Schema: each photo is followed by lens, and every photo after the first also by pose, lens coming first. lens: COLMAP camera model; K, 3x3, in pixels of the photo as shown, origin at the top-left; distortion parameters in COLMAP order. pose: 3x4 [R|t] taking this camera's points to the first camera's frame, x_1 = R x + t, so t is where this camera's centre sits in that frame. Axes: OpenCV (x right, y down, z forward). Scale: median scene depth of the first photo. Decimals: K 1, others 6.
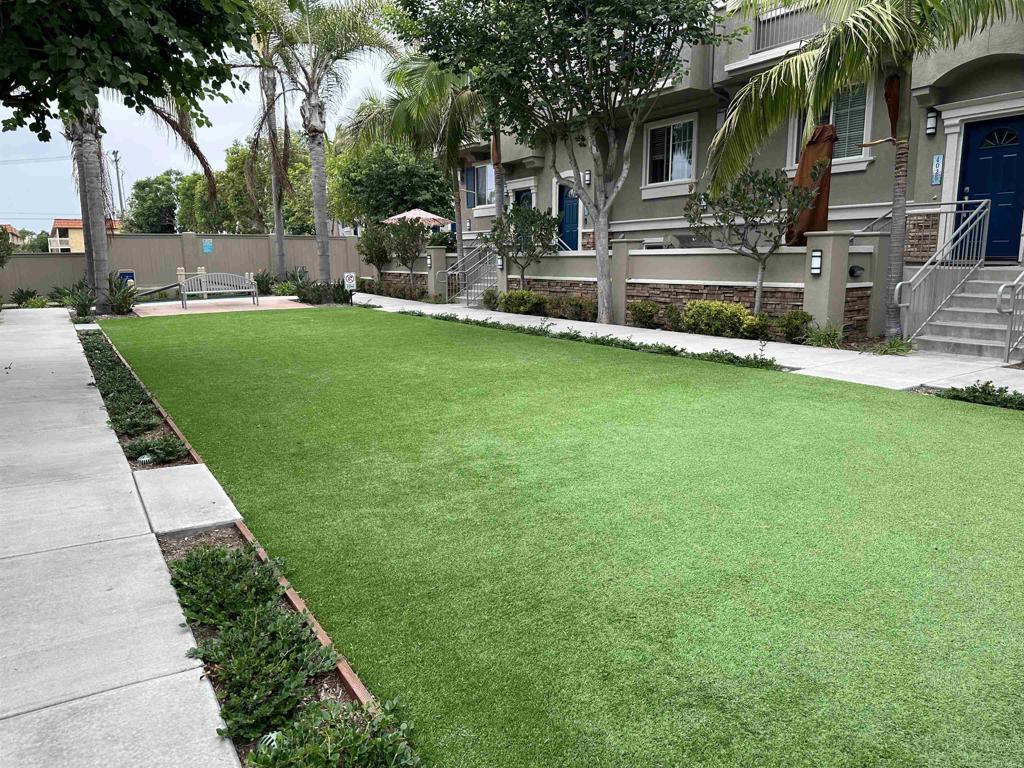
lens RADIAL K [[718.9, 0, 511.7], [0, 718.9, 385.1], [0, 0, 1]] dist [0.059335, -0.062838]
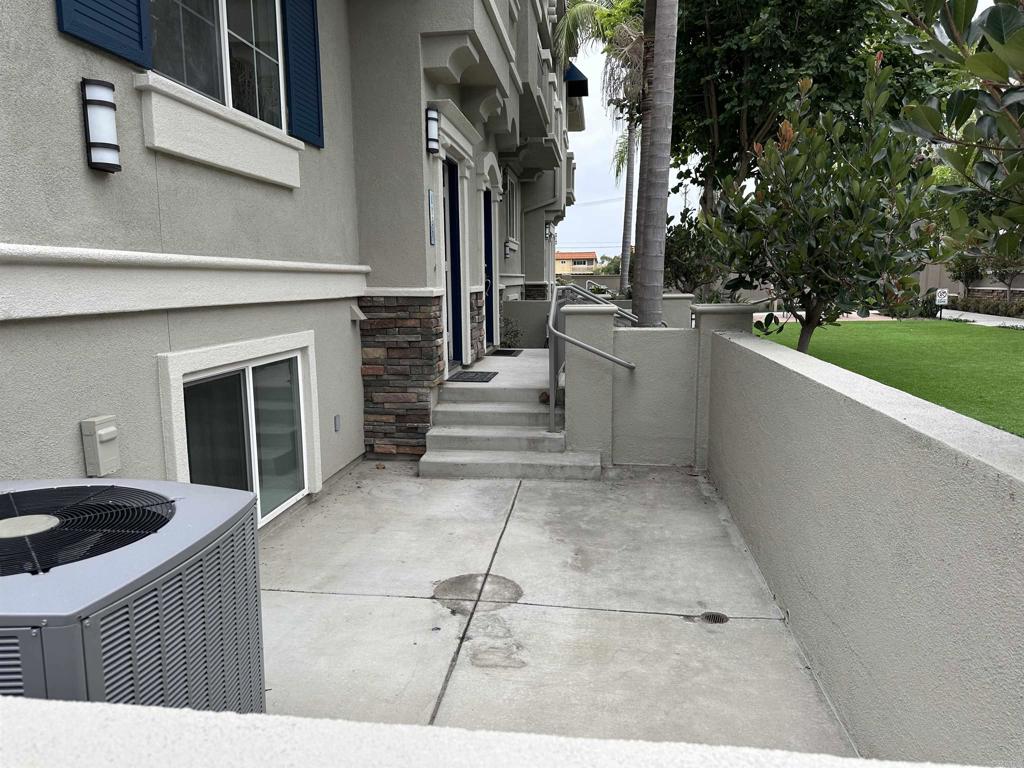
lens RADIAL K [[718.9, 0, 511.6], [0, 718.9, 383.9], [0, 0, 1]] dist [0.059335, -0.062838]
pose [[0.771346, 0.089631, -0.630073, -0.024962], [-0.106406, 0.994260, 0.011173, 0.036811], [0.627458, 0.058425, 0.776455, -0.209681]]
